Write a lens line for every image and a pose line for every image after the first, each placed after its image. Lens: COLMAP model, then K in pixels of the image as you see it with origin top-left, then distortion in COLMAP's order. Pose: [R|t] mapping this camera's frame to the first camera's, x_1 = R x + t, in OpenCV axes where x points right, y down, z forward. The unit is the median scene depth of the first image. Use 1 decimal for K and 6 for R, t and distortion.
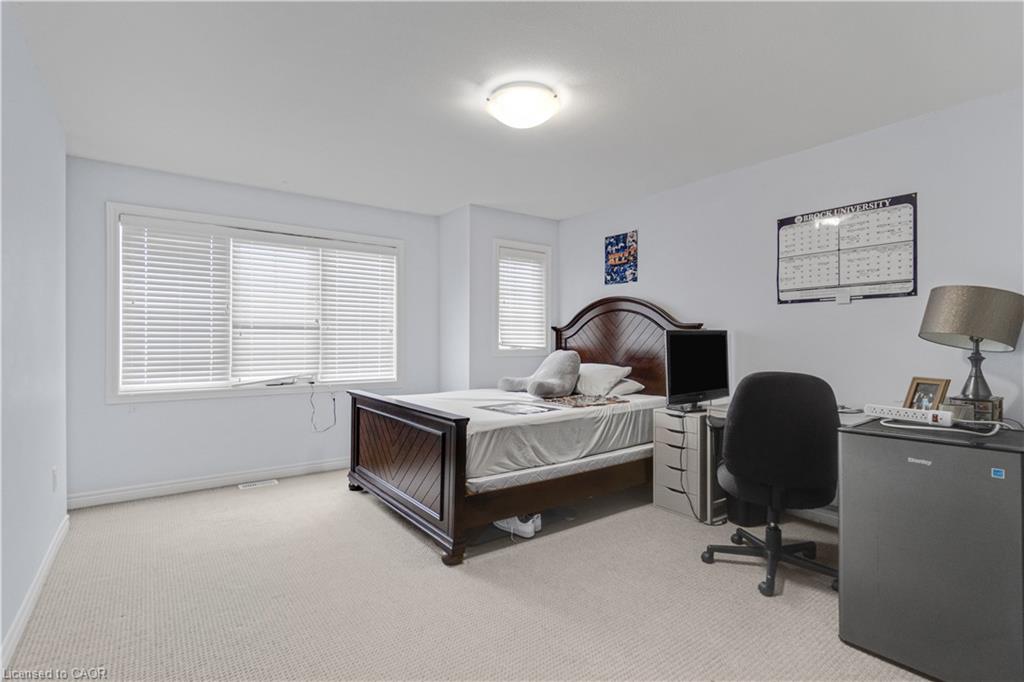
lens RADIAL K [[466.0, 0, 504.0], [0, 466.0, 339.8], [0, 0, 1]] dist [-0.001079, -0.000121]
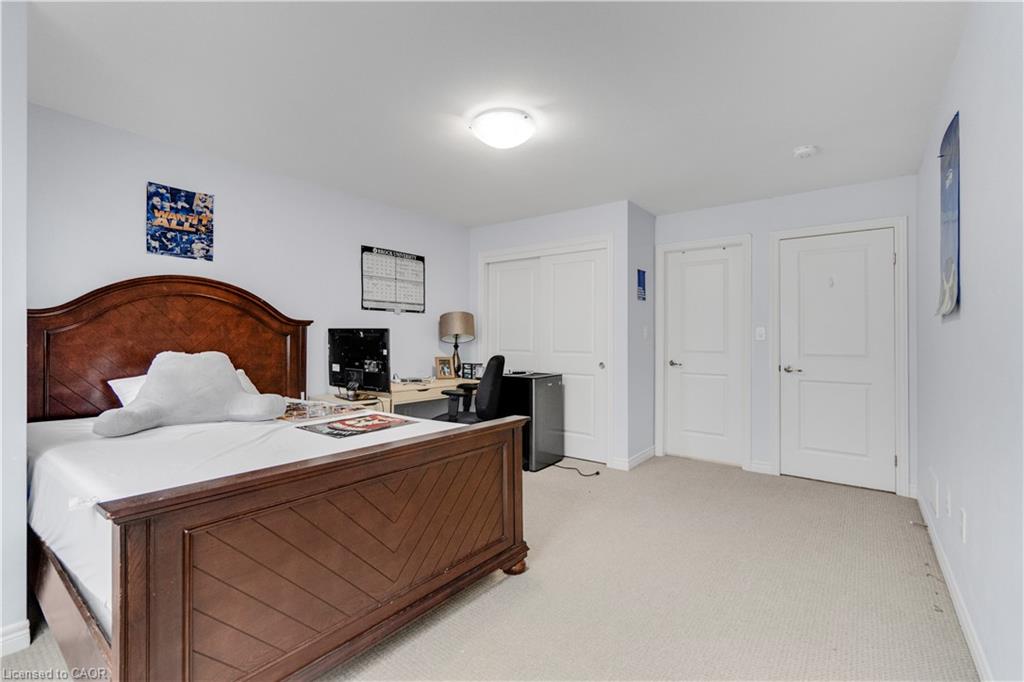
lens RADIAL K [[466.0, 0, 503.7], [0, 466.0, 341.4], [0, 0, 1]] dist [-0.001079, -0.000121]
pose [[-0.261889, 0.001867, 0.965096, -0.597054], [0.003164, 0.999994, -0.001076, 0.011701], [-0.965093, 0.002772, -0.261893, 0.732883]]
